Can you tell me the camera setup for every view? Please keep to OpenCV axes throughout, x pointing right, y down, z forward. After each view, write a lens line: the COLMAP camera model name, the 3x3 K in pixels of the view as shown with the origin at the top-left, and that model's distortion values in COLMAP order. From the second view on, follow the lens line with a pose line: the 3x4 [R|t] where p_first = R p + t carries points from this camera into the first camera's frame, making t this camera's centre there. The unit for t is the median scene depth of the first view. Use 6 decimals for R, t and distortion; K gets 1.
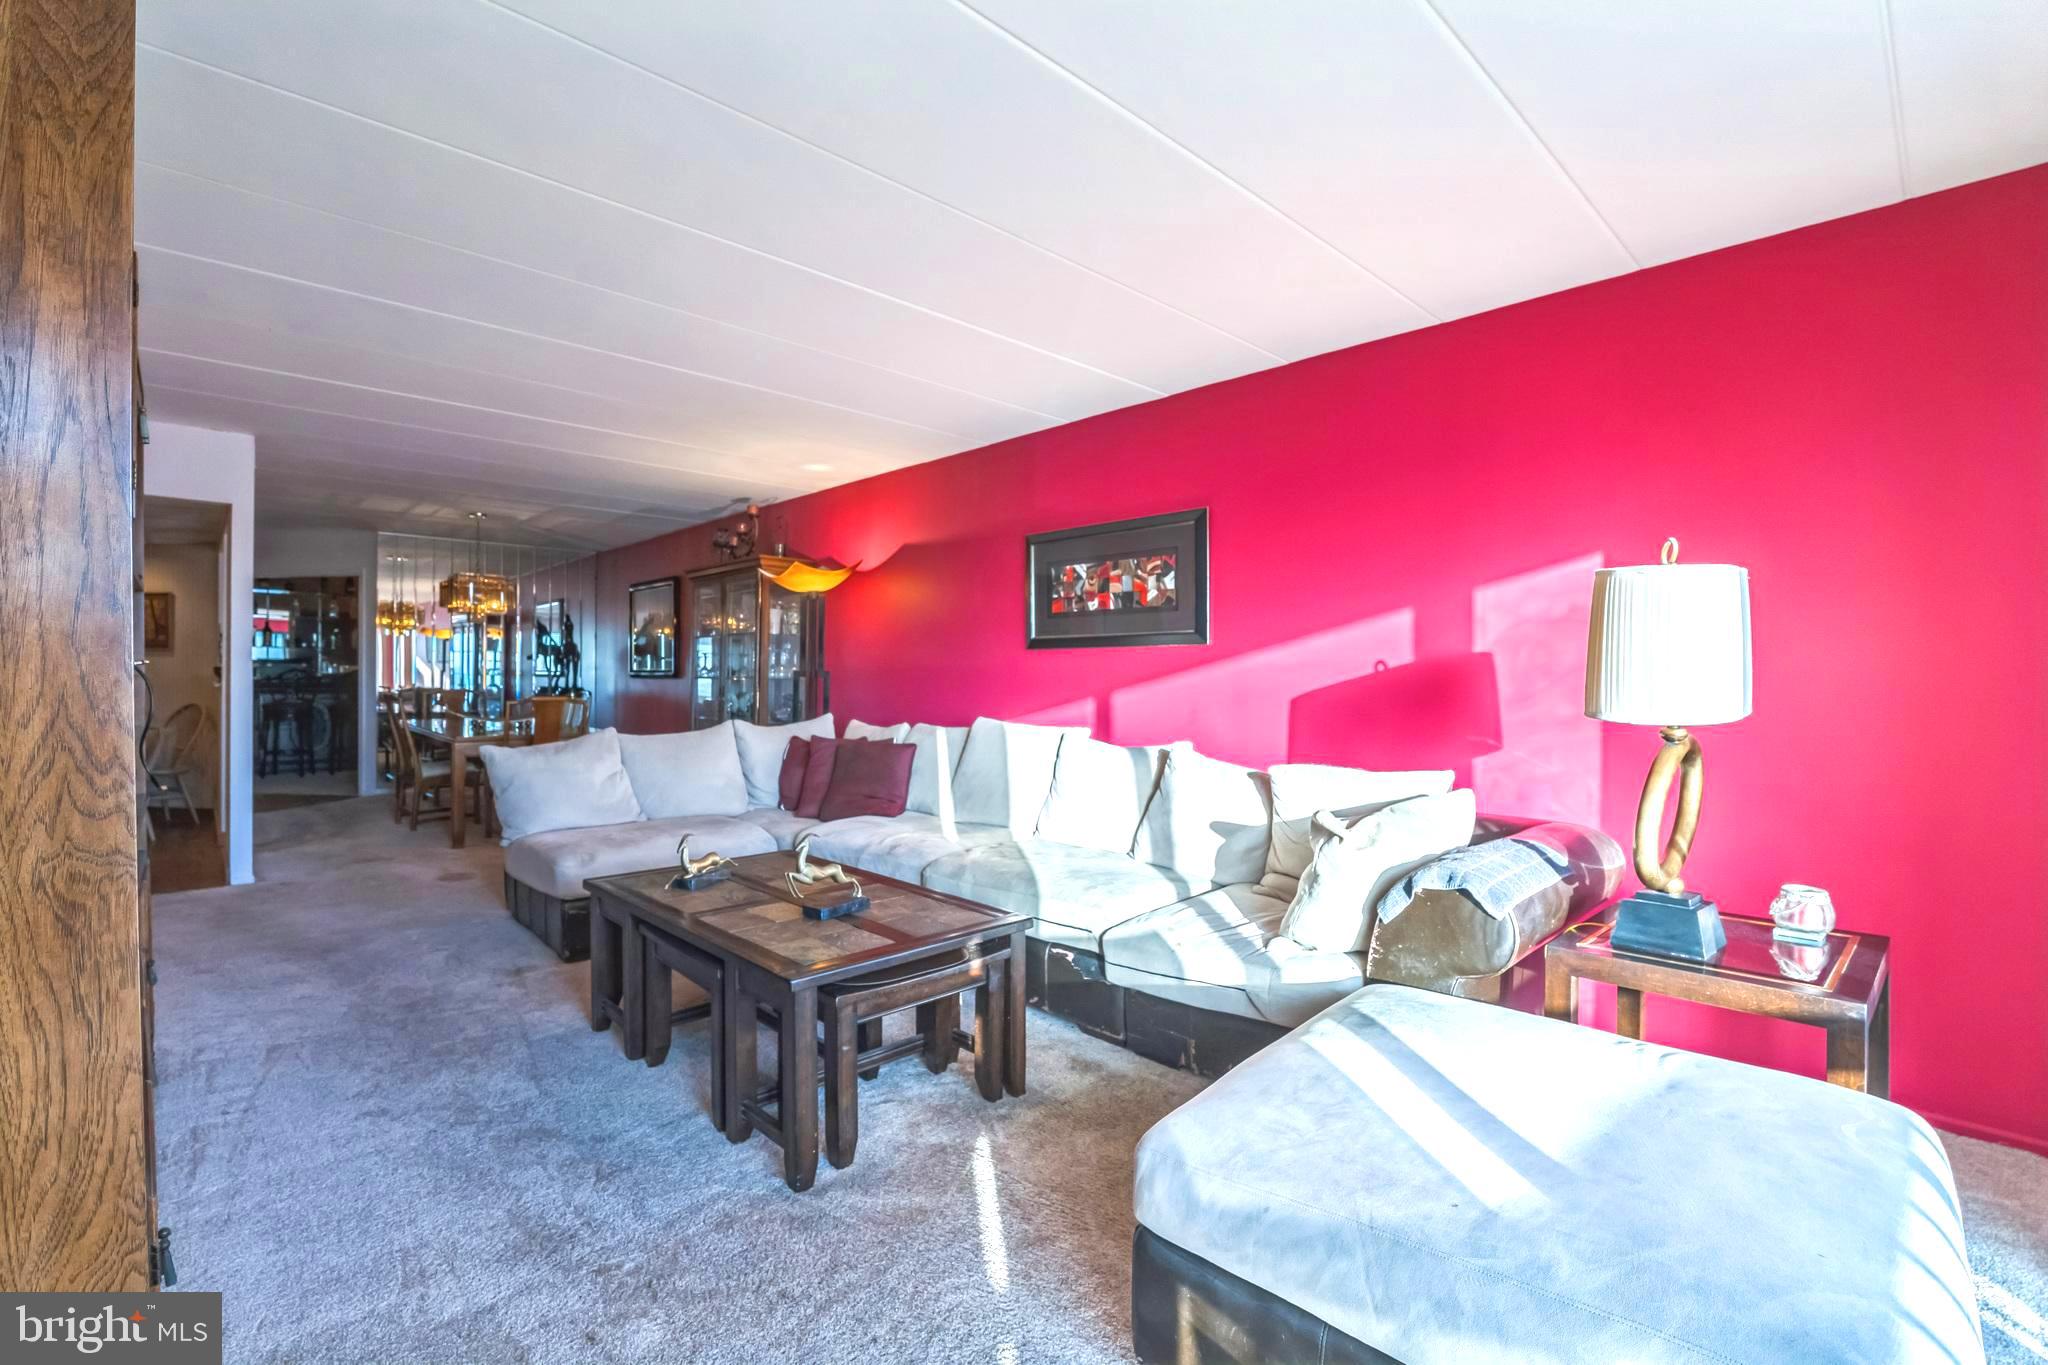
lens RADIAL K [[915.0, 0, 1014.1], [0, 915.0, 675.8], [0, 0, 1]] dist [-0.018431, 0.000586]
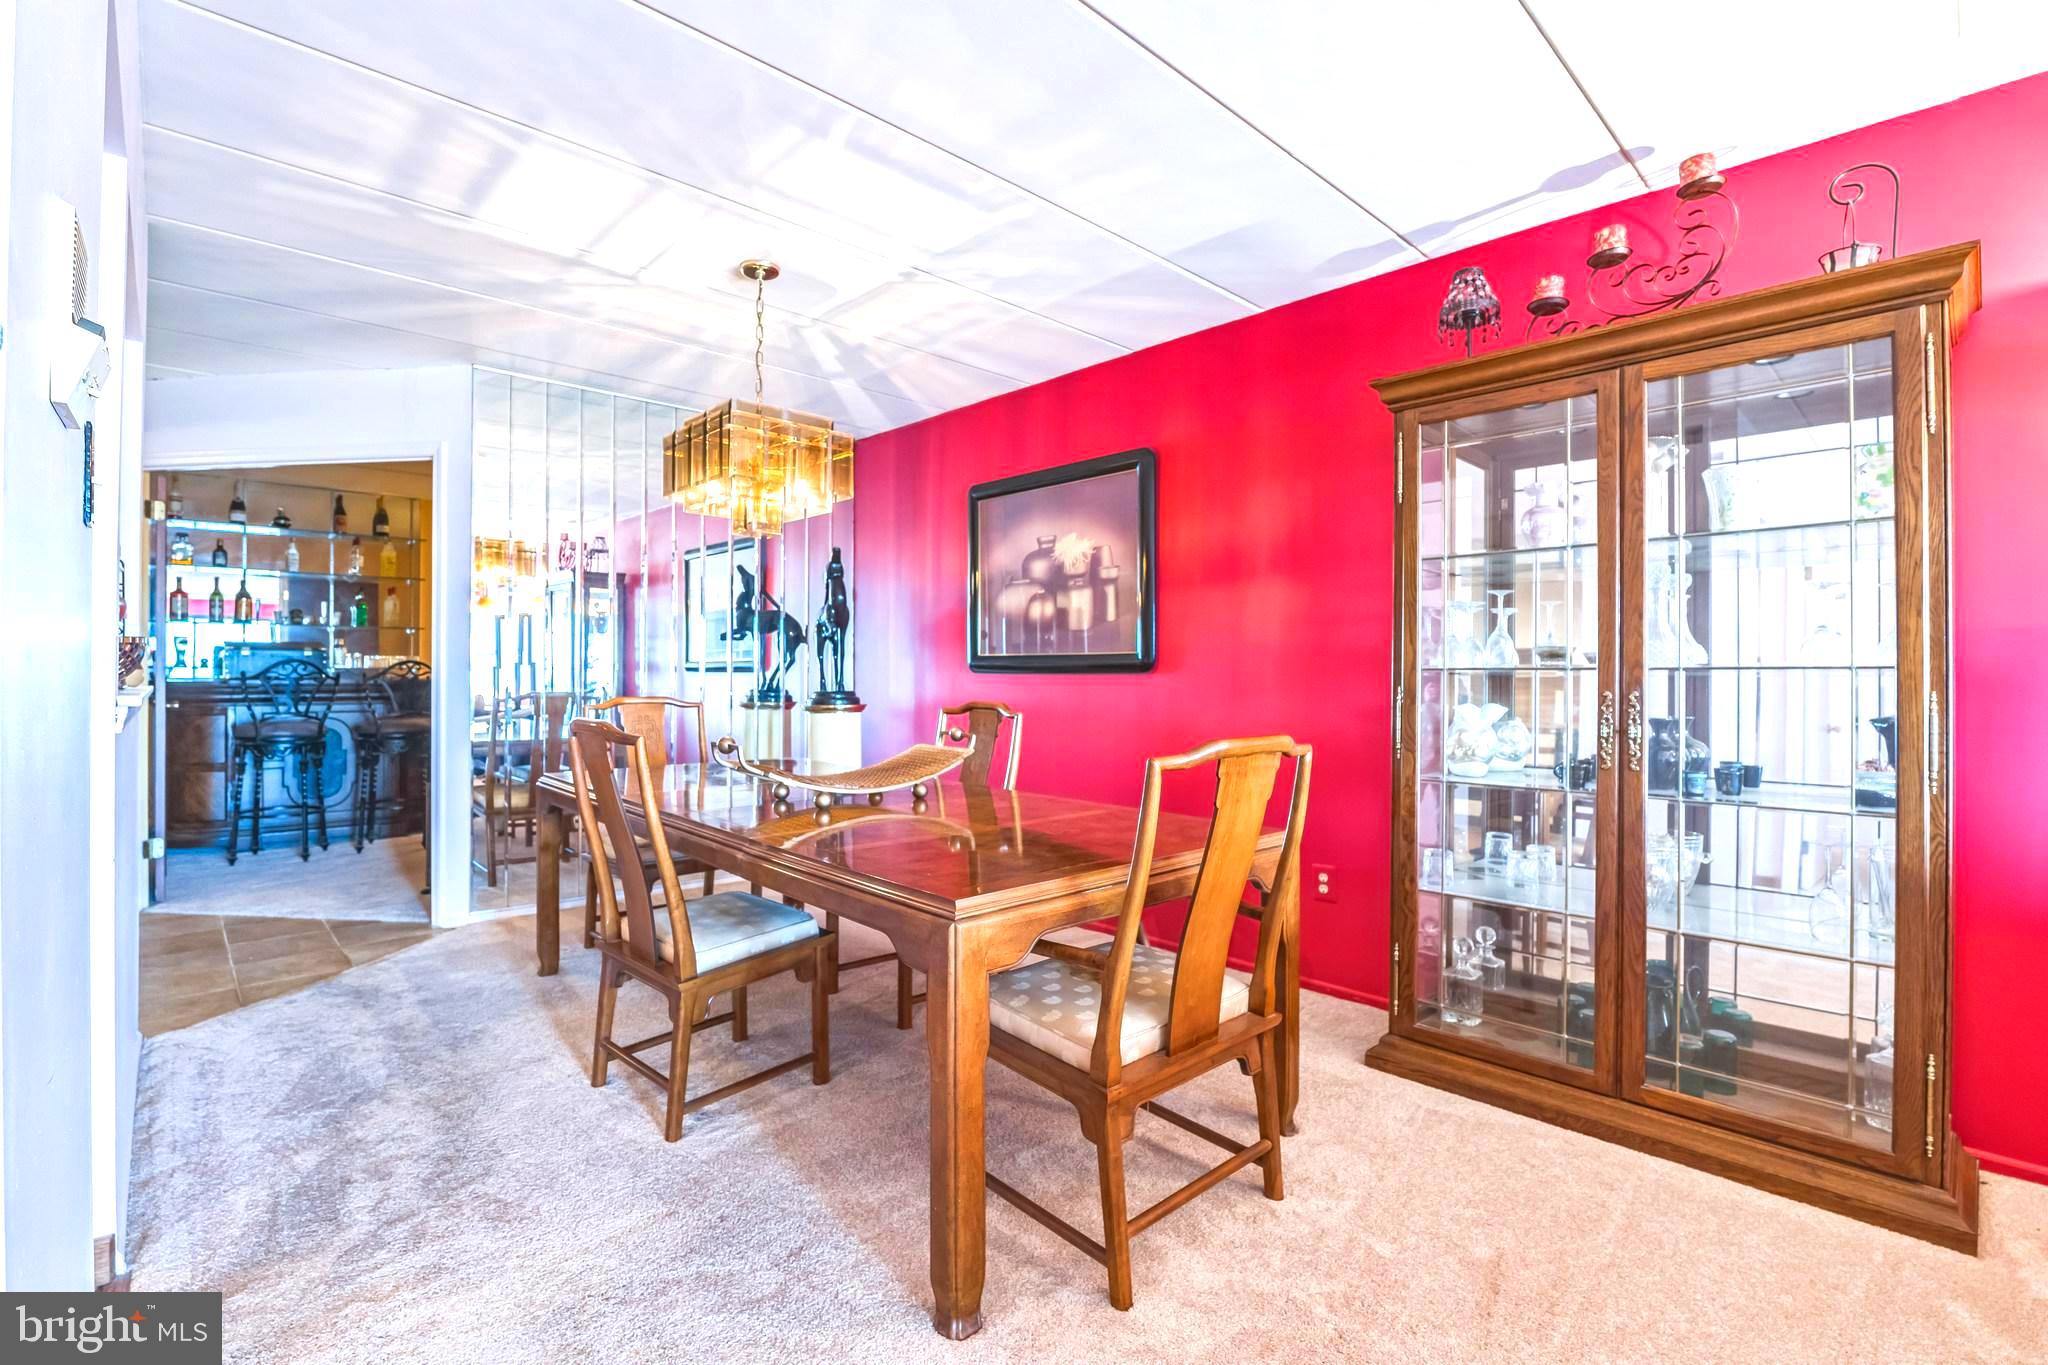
lens RADIAL K [[915.0, 0, 1014.1], [0, 915.0, 675.8], [0, 0, 1]] dist [-0.018431, 0.000586]
pose [[0.999968, -0.001669, 0.007828, -0.355212], [0.001693, 0.999994, -0.003130, 0.004903], [-0.007823, 0.003143, 0.999964, 0.440268]]
